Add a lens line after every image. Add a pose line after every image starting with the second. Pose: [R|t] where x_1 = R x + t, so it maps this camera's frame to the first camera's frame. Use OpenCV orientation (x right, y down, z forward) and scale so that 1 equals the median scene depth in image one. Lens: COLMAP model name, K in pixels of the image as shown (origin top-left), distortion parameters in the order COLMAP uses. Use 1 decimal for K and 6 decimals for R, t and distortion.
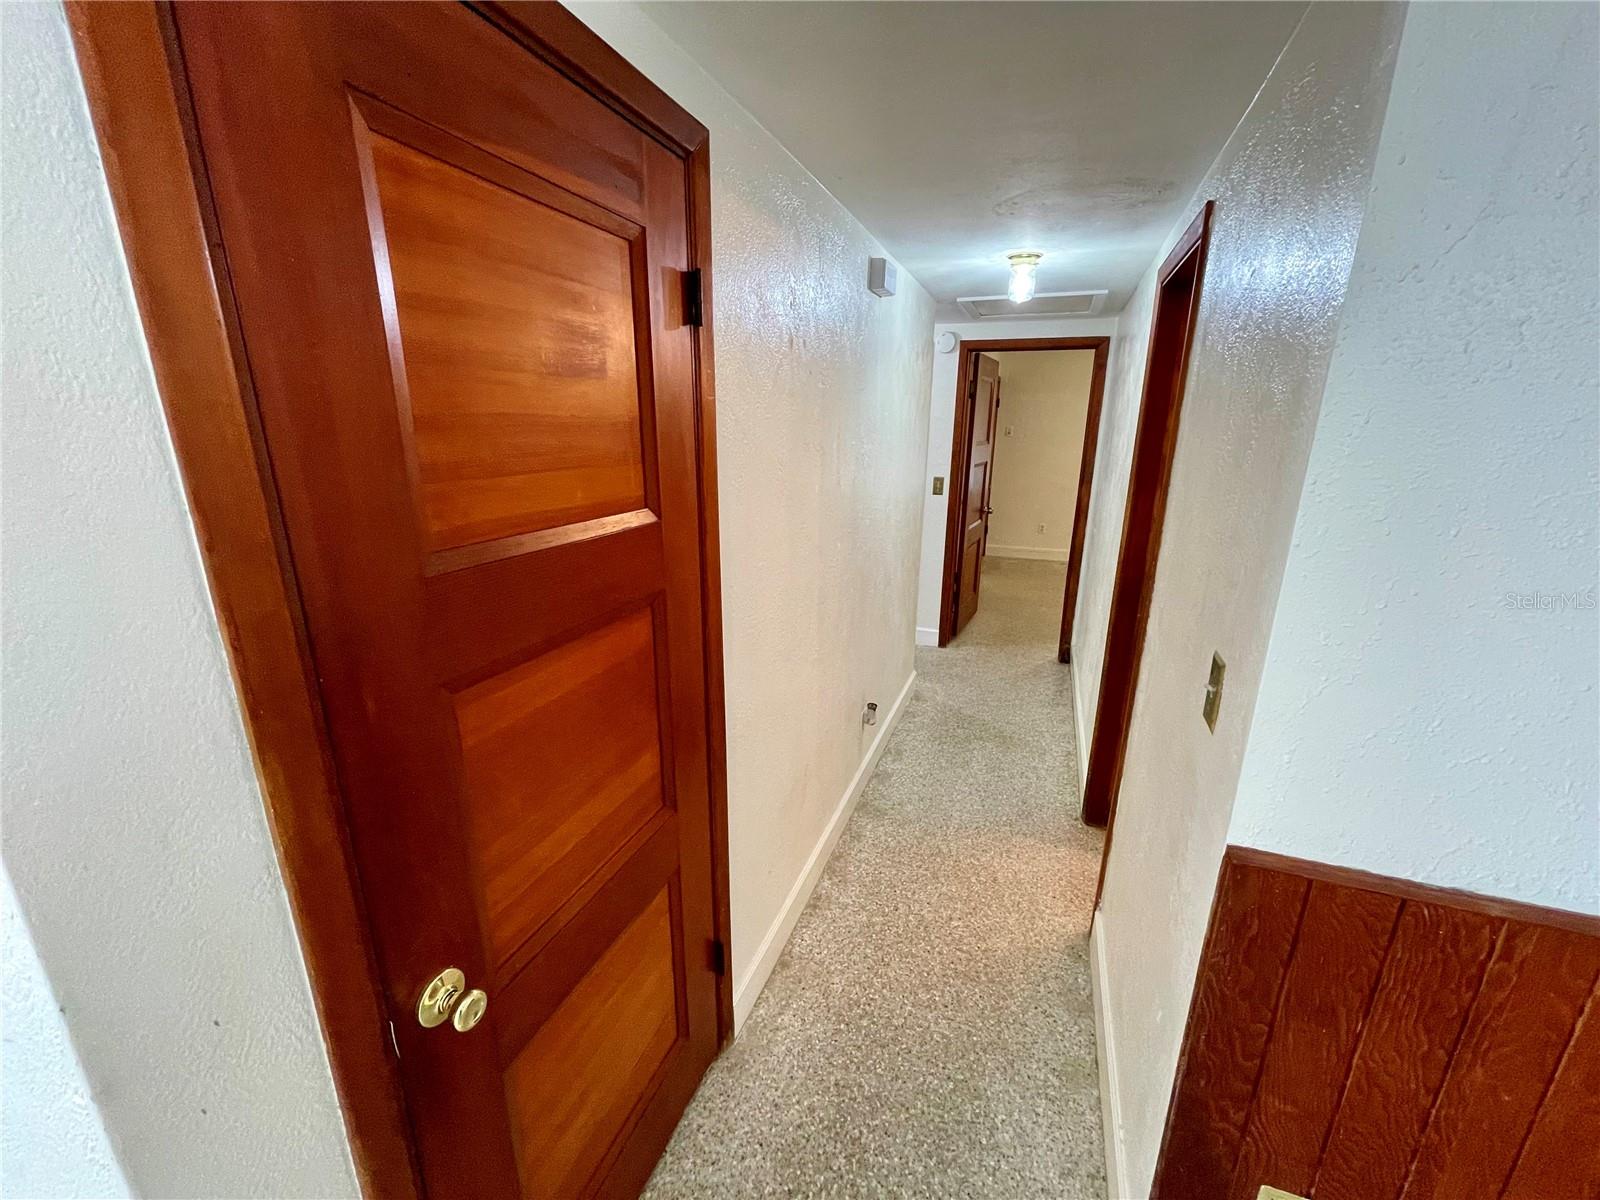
lens RADIAL K [[645.8, 0, 790.1], [0, 645.8, 604.6], [0, 0, 1]] dist [-0.004689, 0.000346]
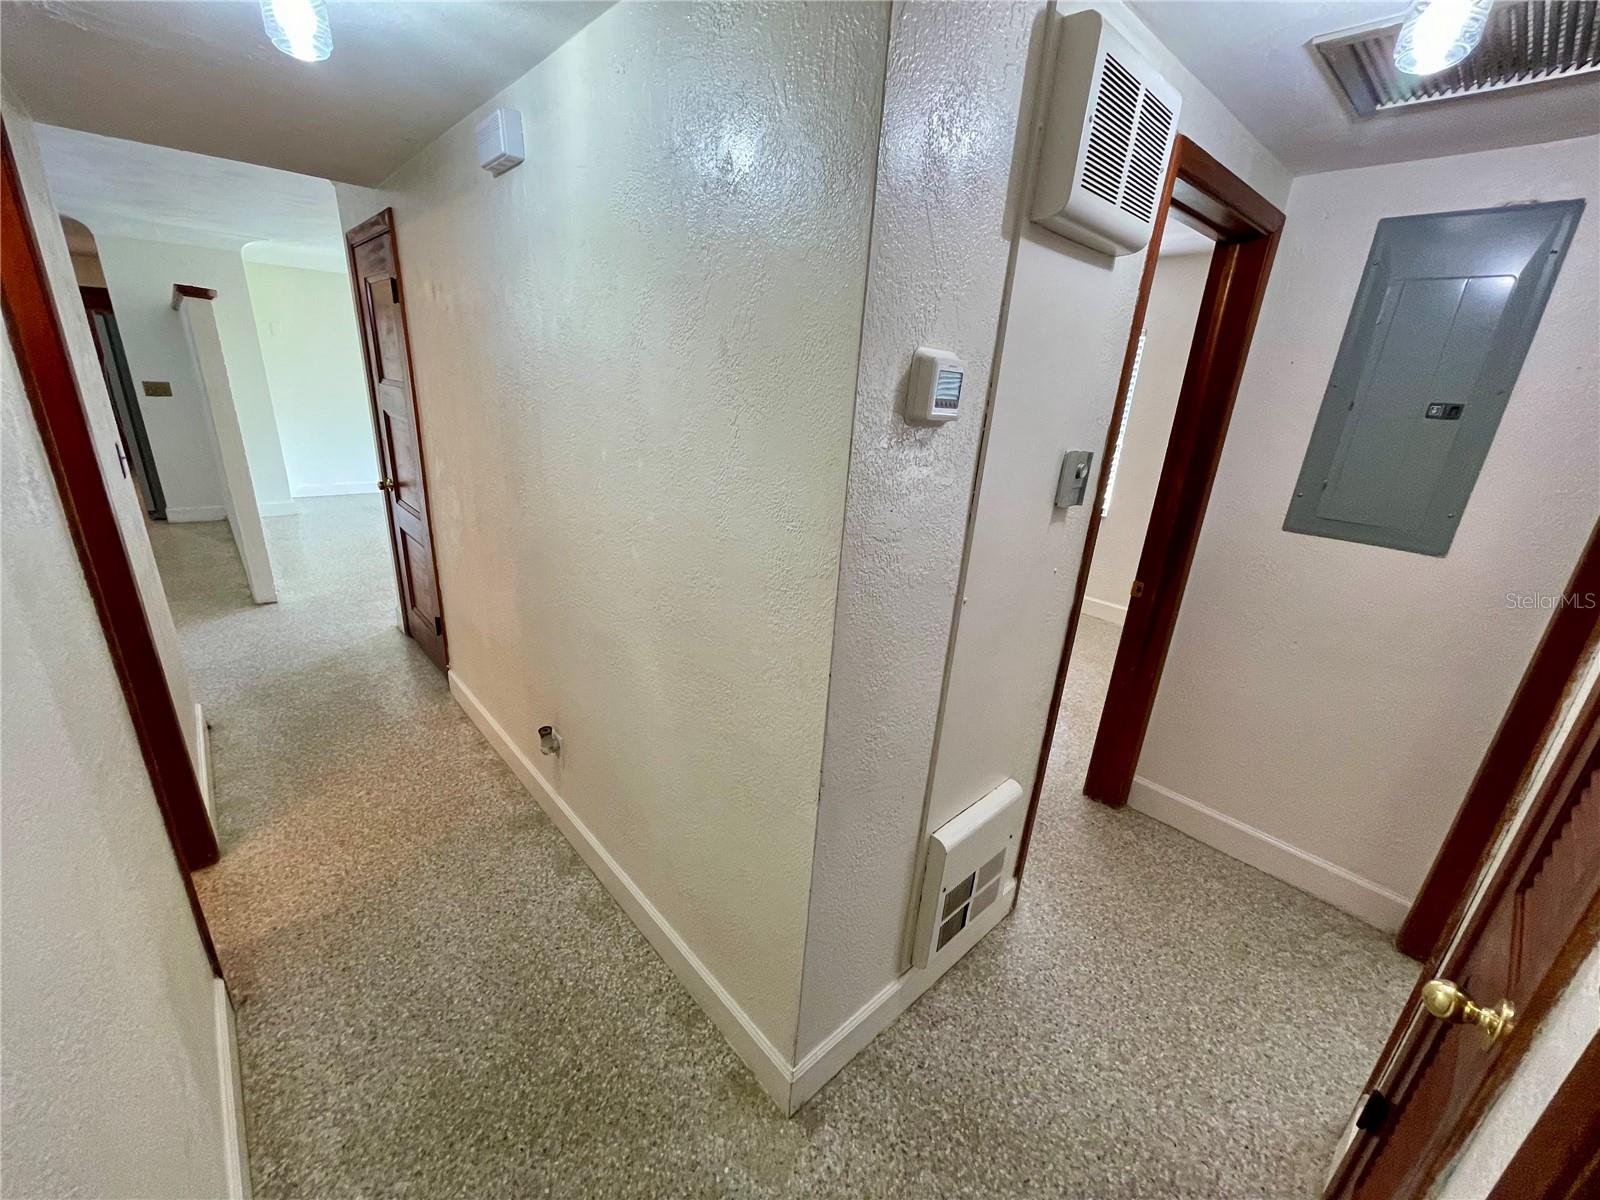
lens RADIAL K [[645.8, 0, 790.1], [0, 645.8, 604.6], [0, 0, 1]] dist [-0.004689, 0.000346]
pose [[-0.452665, 0.262023, -0.852313, 0.655121], [-0.303935, 0.853270, 0.423737, -0.413944], [0.838283, 0.450859, -0.306608, 1.505244]]
